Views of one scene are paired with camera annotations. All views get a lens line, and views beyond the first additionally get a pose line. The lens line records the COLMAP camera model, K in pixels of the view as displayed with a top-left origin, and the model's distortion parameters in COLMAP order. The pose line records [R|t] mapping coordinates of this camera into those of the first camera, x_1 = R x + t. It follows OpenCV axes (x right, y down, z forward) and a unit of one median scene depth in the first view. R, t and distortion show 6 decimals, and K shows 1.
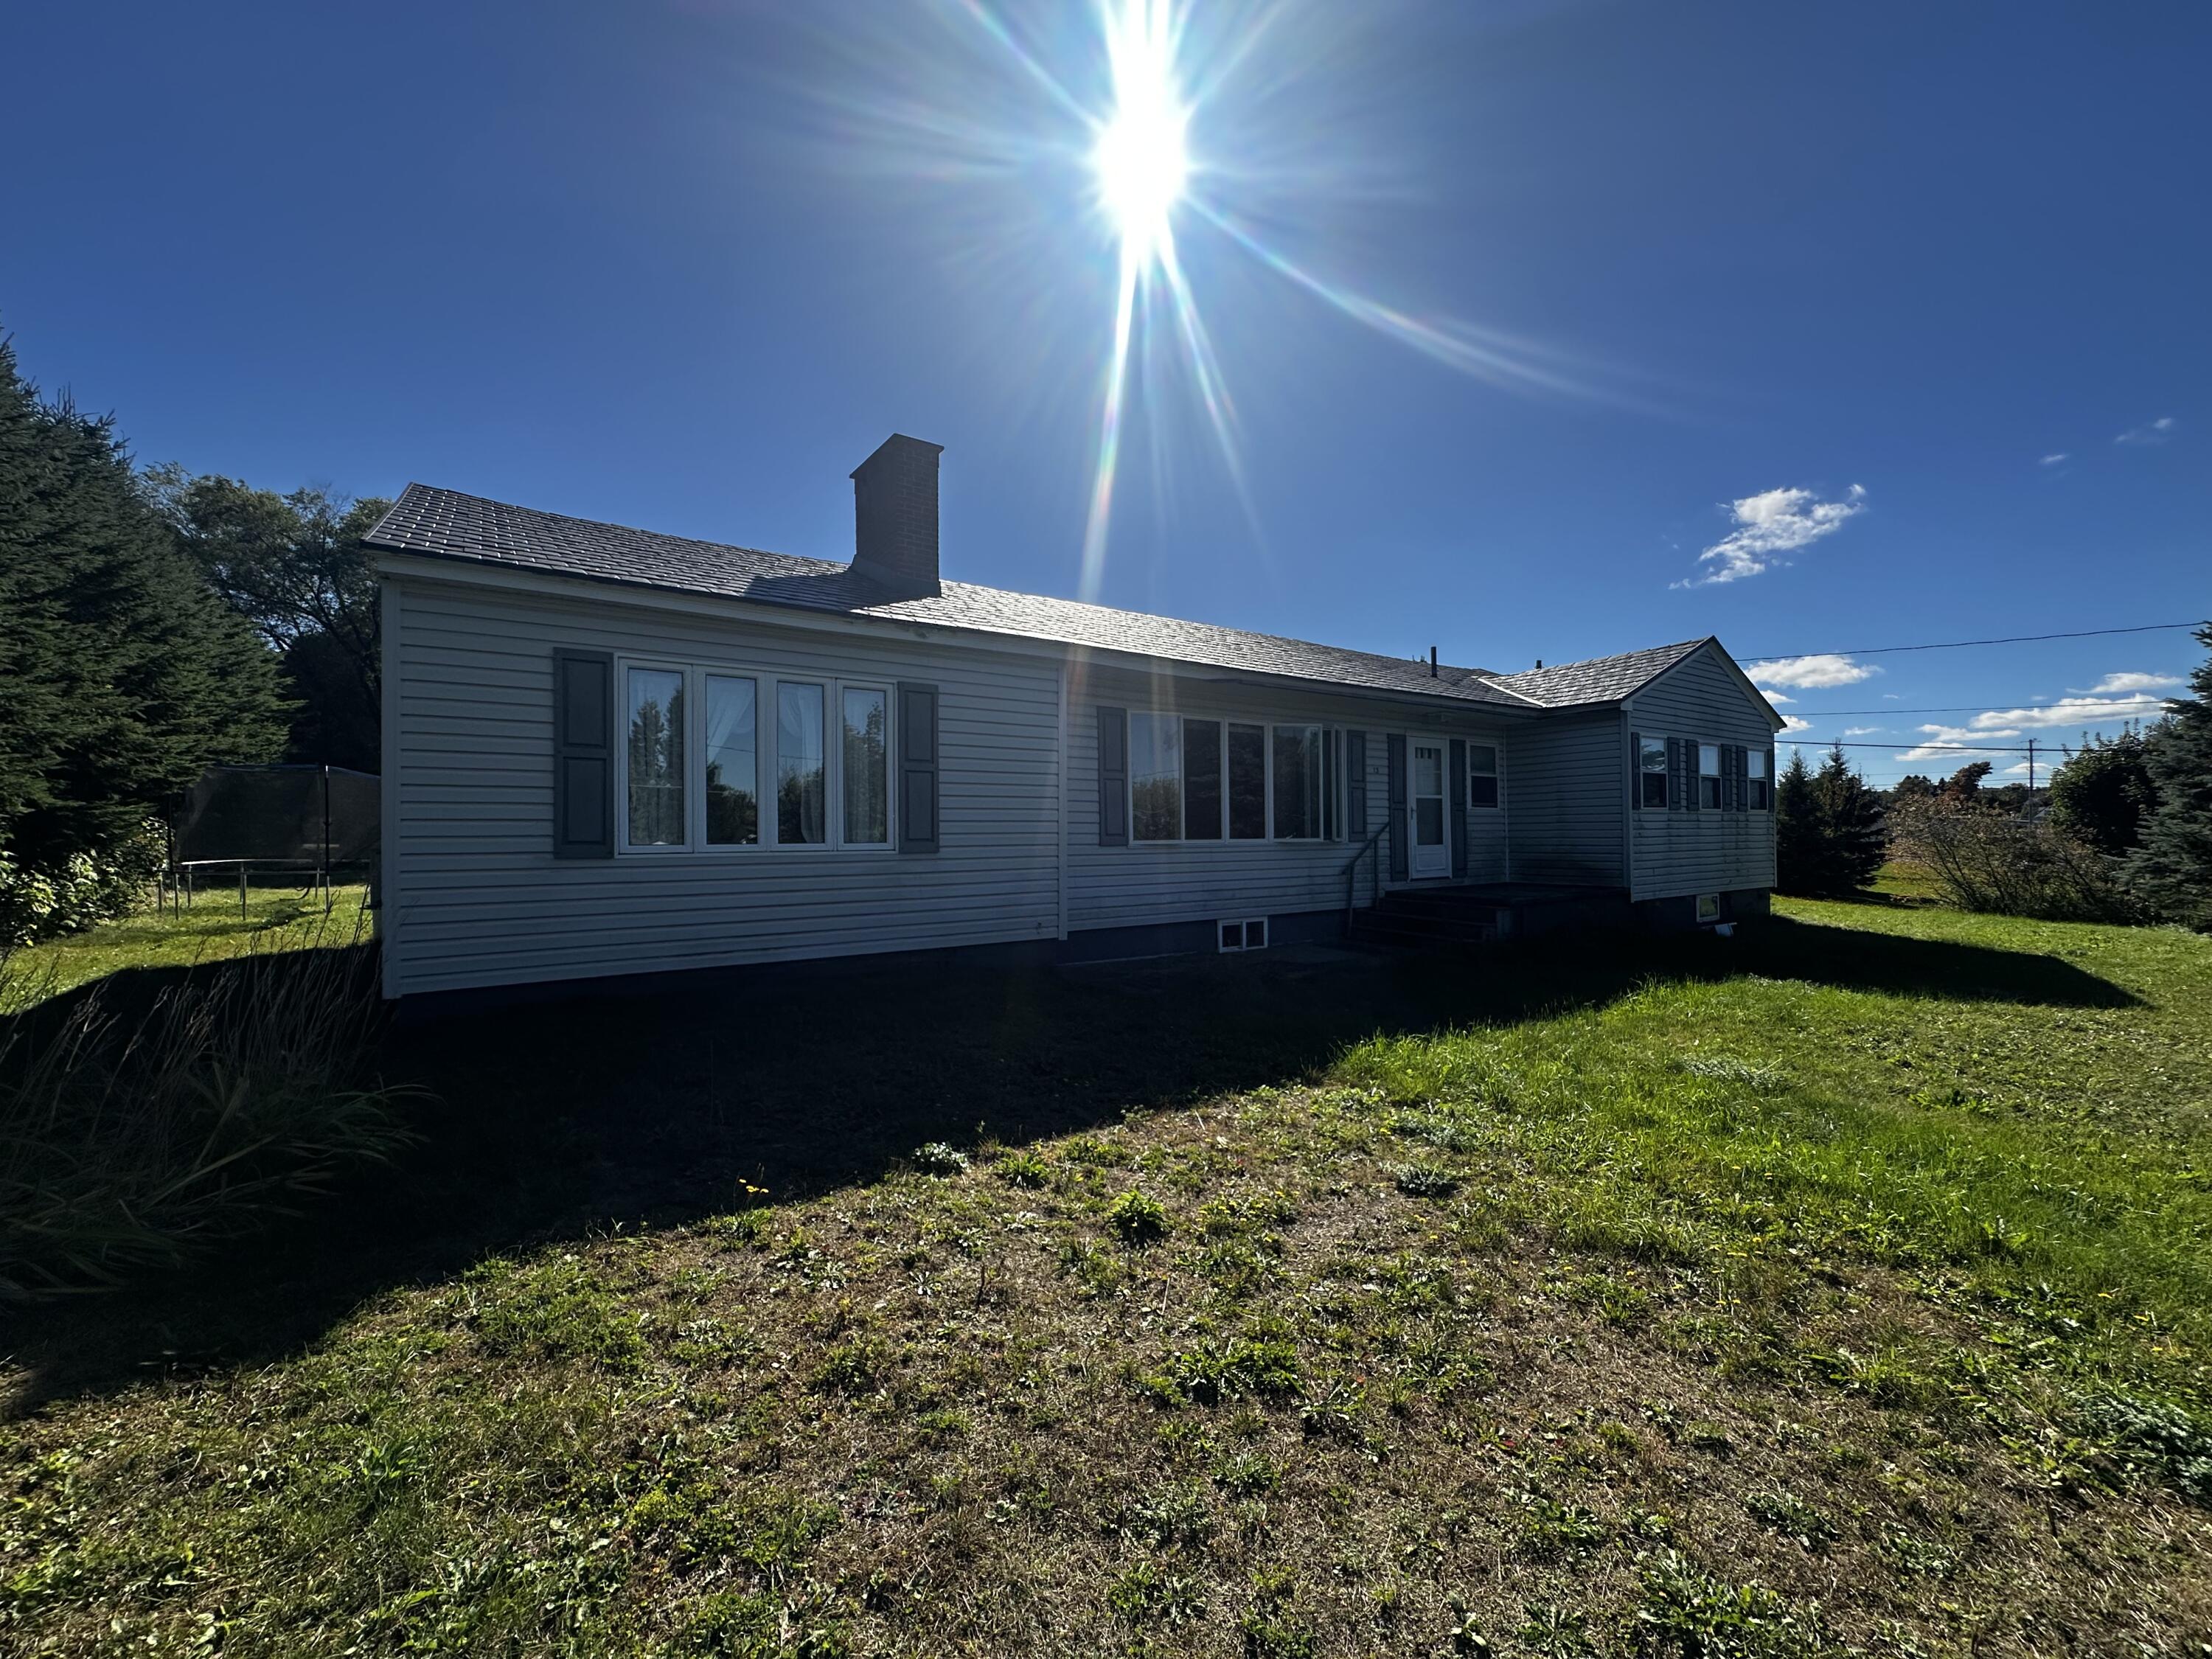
lens RADIAL K [[876.7, 0, 1114.4], [0, 876.7, 832.3], [0, 0, 1]] dist [-0.002369, -0.000254]
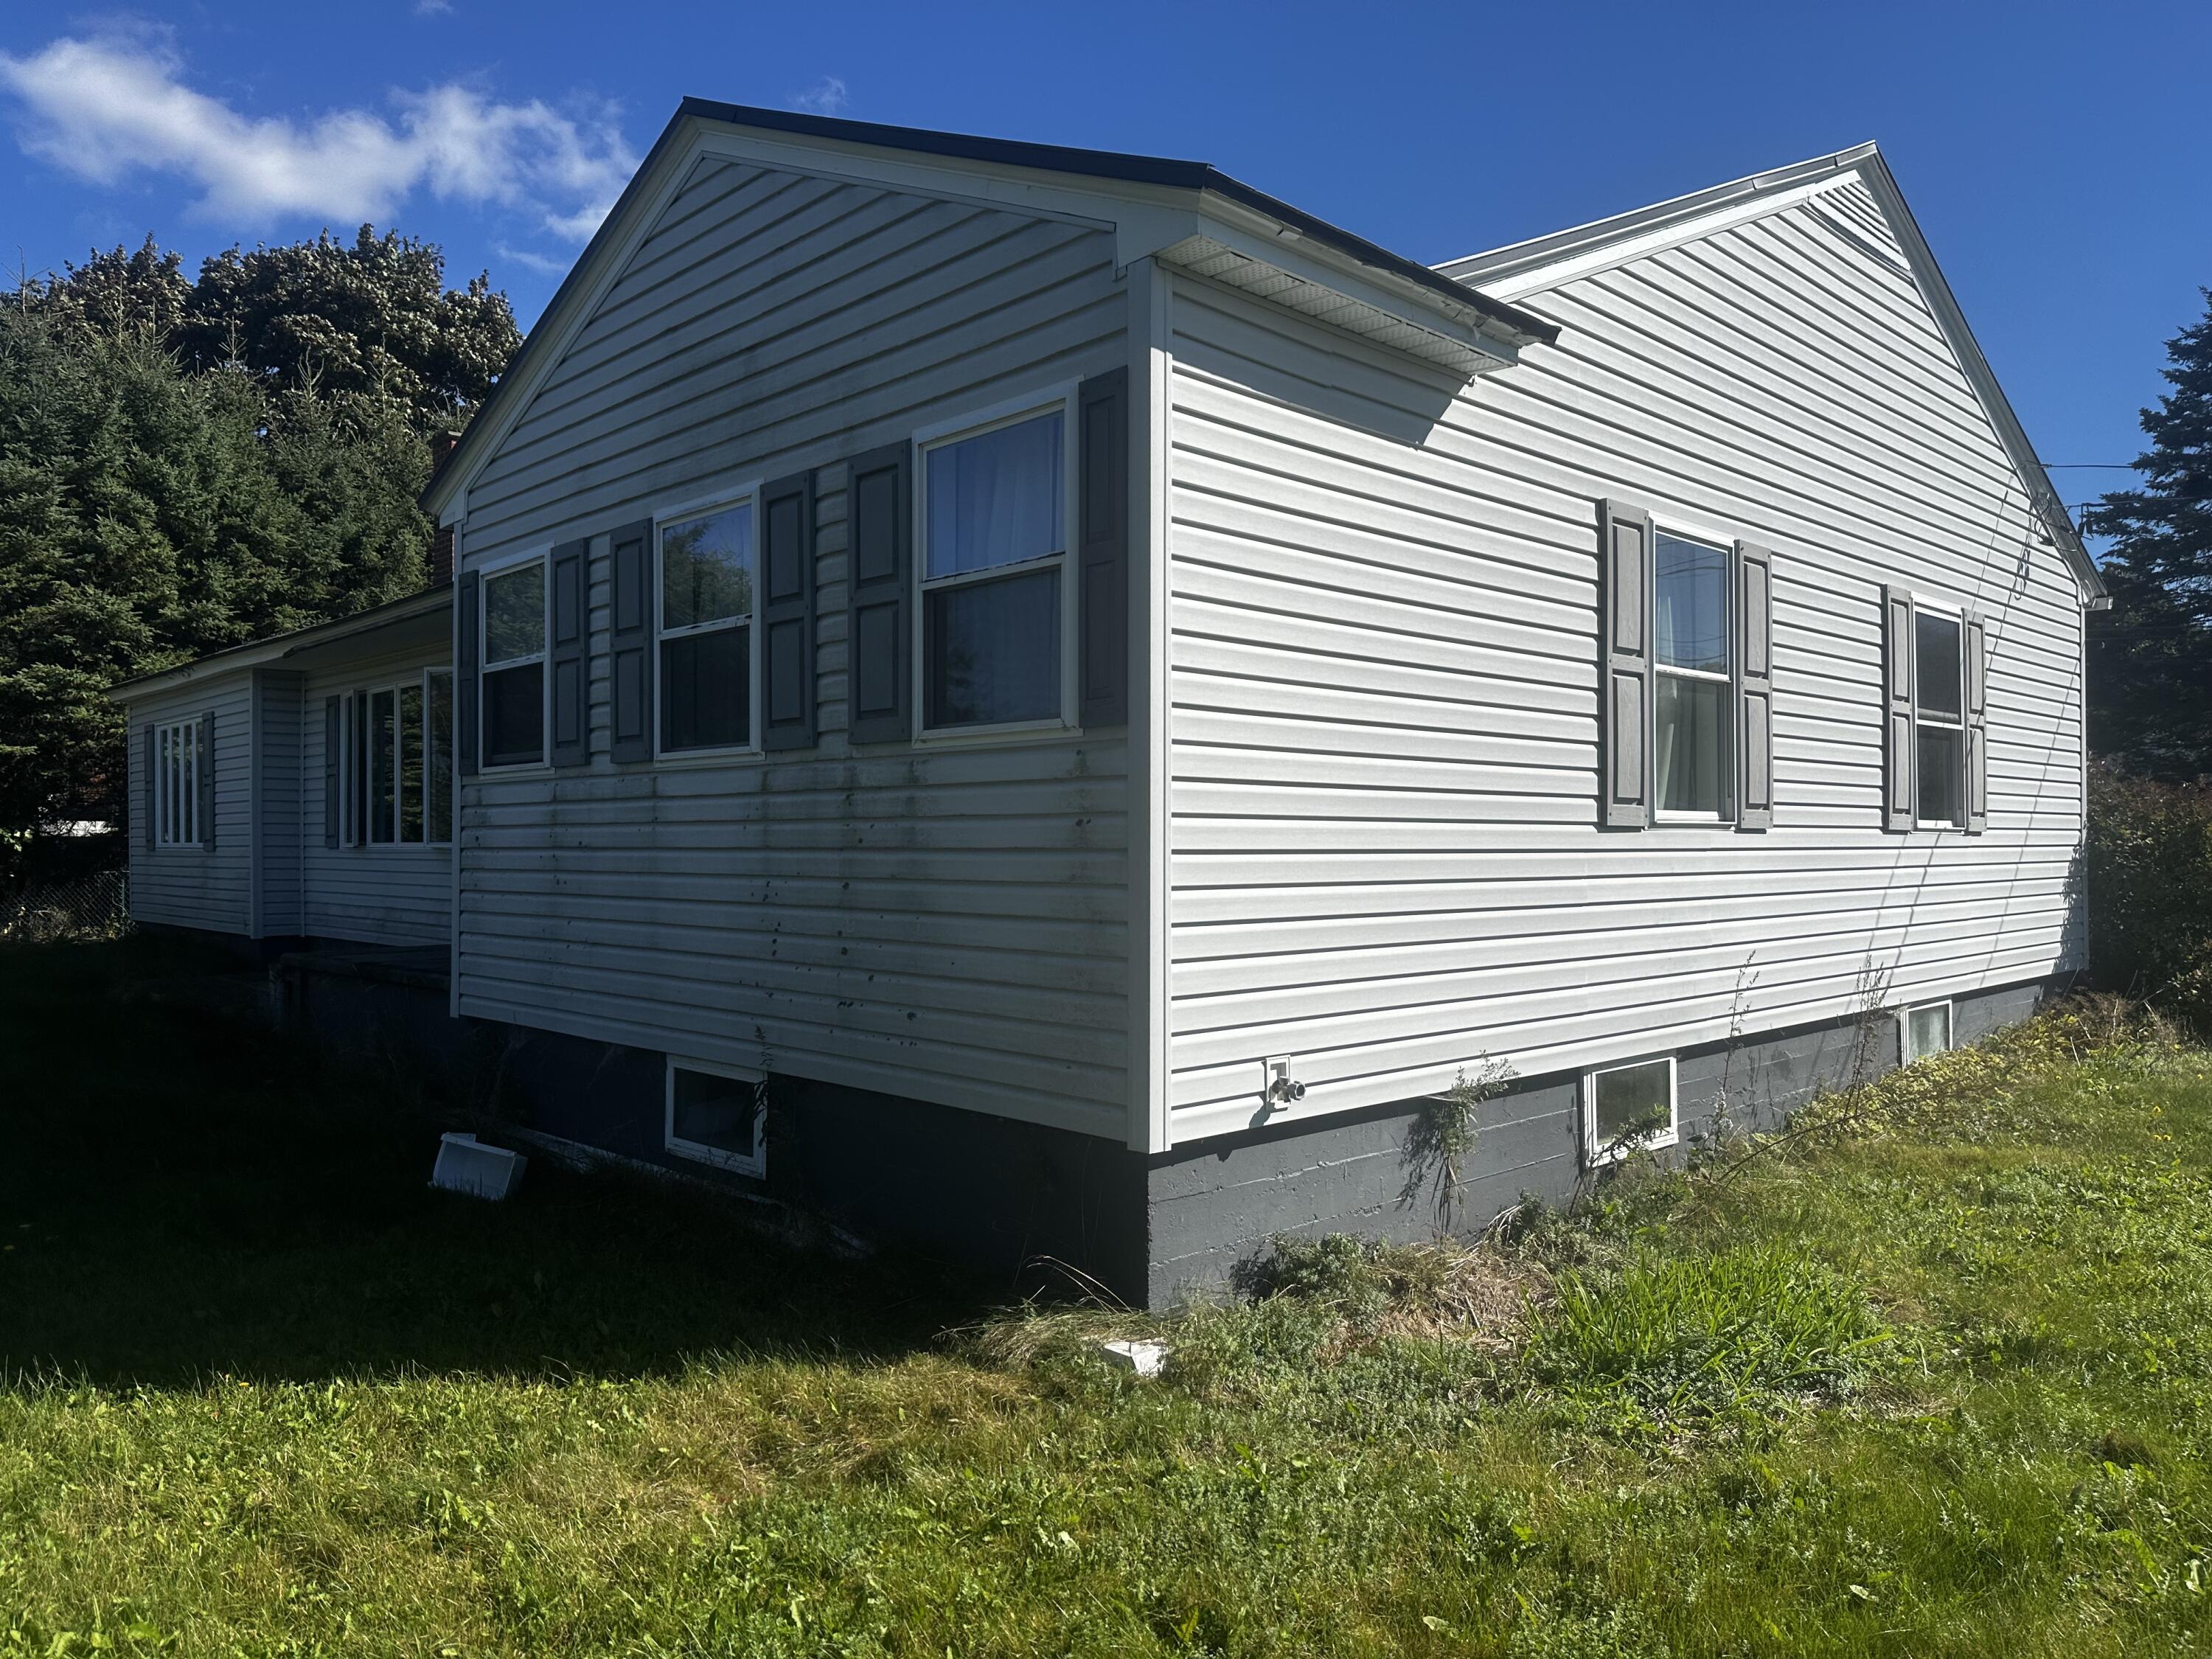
lens RADIAL K [[1556.9, 0, 1098.5], [0, 1556.9, 830.6], [0, 0, 1]] dist [0.012394, 0.001080]
pose [[0.164248, 0.006007, -0.986401, 1.423719], [0.008542, 0.999935, 0.007512, -0.005530], [0.986382, -0.009660, 0.164186, 1.263341]]
